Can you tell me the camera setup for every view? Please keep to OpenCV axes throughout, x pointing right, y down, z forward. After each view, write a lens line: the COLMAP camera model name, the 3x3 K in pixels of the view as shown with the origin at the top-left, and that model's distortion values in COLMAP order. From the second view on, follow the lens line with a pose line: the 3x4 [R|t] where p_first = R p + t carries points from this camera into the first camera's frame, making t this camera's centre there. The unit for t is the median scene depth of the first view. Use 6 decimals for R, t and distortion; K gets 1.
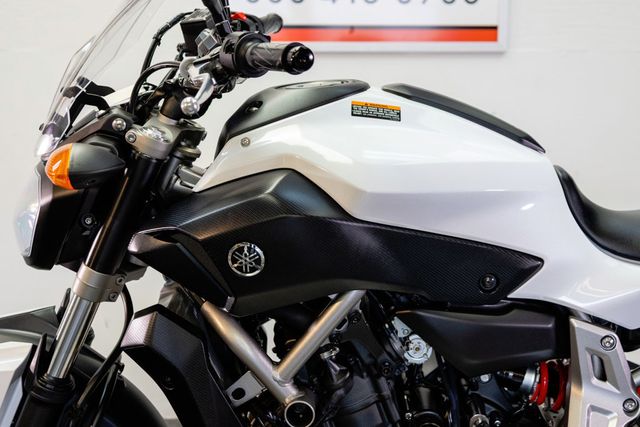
lens RADIAL K [[935.4, 0, 316.6], [0, 935.4, 215.7], [0, 0, 1]] dist [0.015150, 0.000000]
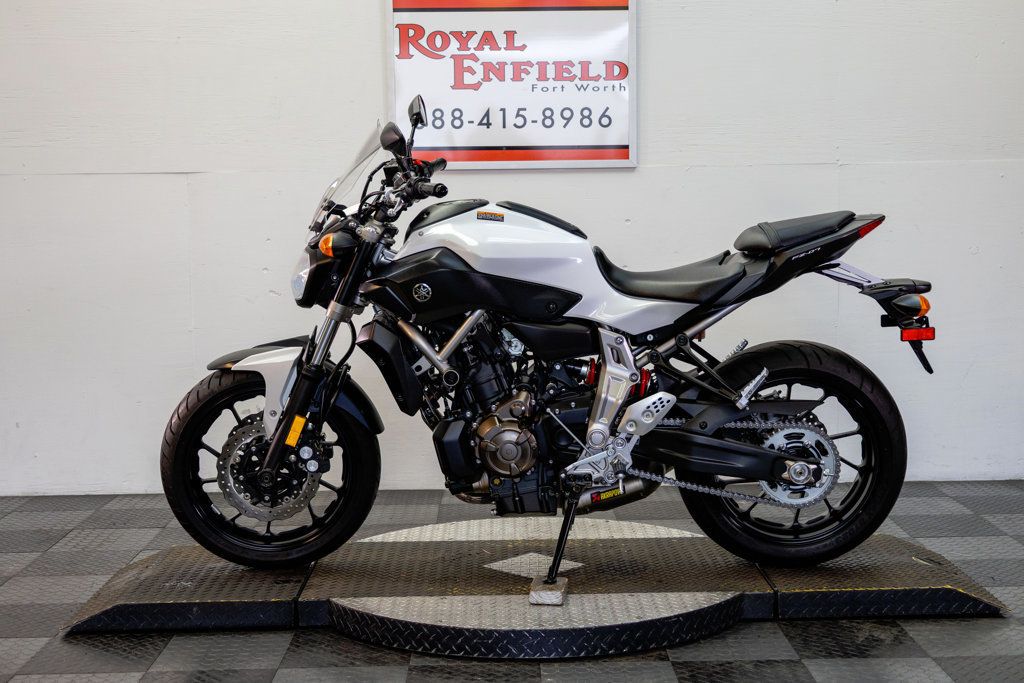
lens RADIAL K [[1496.7, 0, 507.8], [0, 1496.7, 343.0], [0, 0, 1]] dist [0.015150, 0.000000]
pose [[0.999896, -0.010116, -0.010307, 0.122315], [0.009768, 0.999399, -0.033265, 0.233412], [0.010638, 0.033161, 0.999393, -1.918325]]
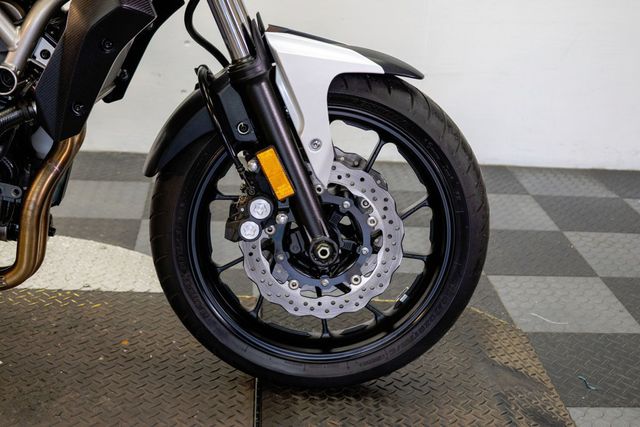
lens RADIAL K [[935.4, 0, 322.2], [0, 935.4, 211.4], [0, 0, 1]] dist [0.015150, 0.000000]
pose [[0.995374, 0.039505, 0.087579, 0.563666], [-0.059412, 0.969460, 0.237945, 0.051401], [-0.075504, -0.242048, 0.967322, -0.030878]]
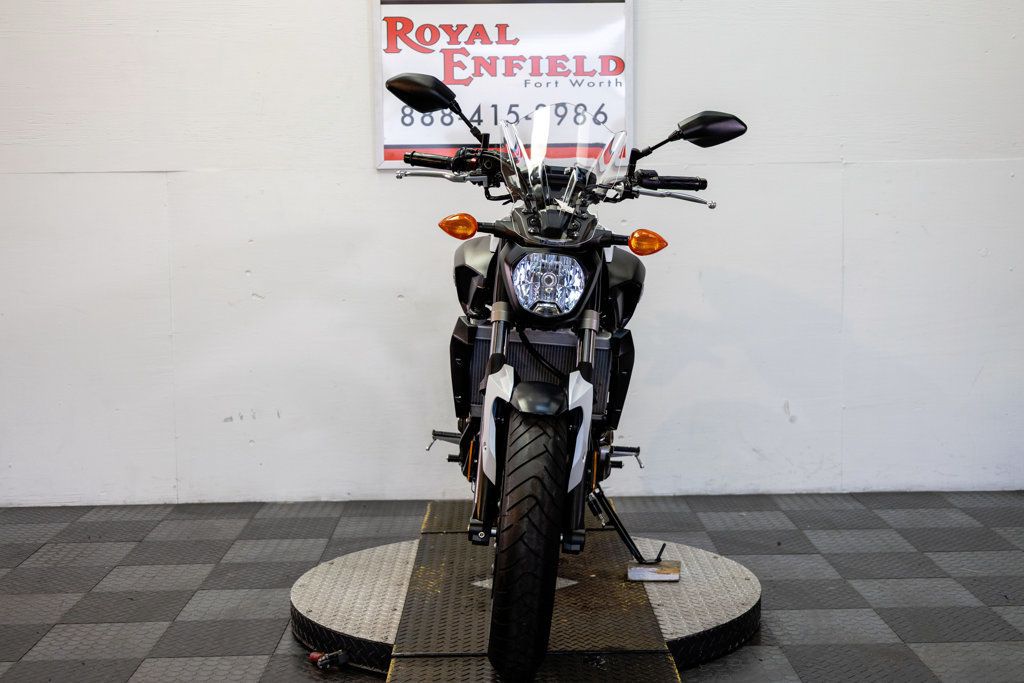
lens RADIAL K [[1496.7, 0, 512.3], [0, 1496.7, 348.4], [0, 0, 1]] dist [0.015150, 0.000000]
pose [[0.999925, -0.010288, -0.006586, 0.139635], [0.010087, 0.999502, -0.029899, 0.215384], [0.006890, 0.029830, 0.999531, -1.767145]]
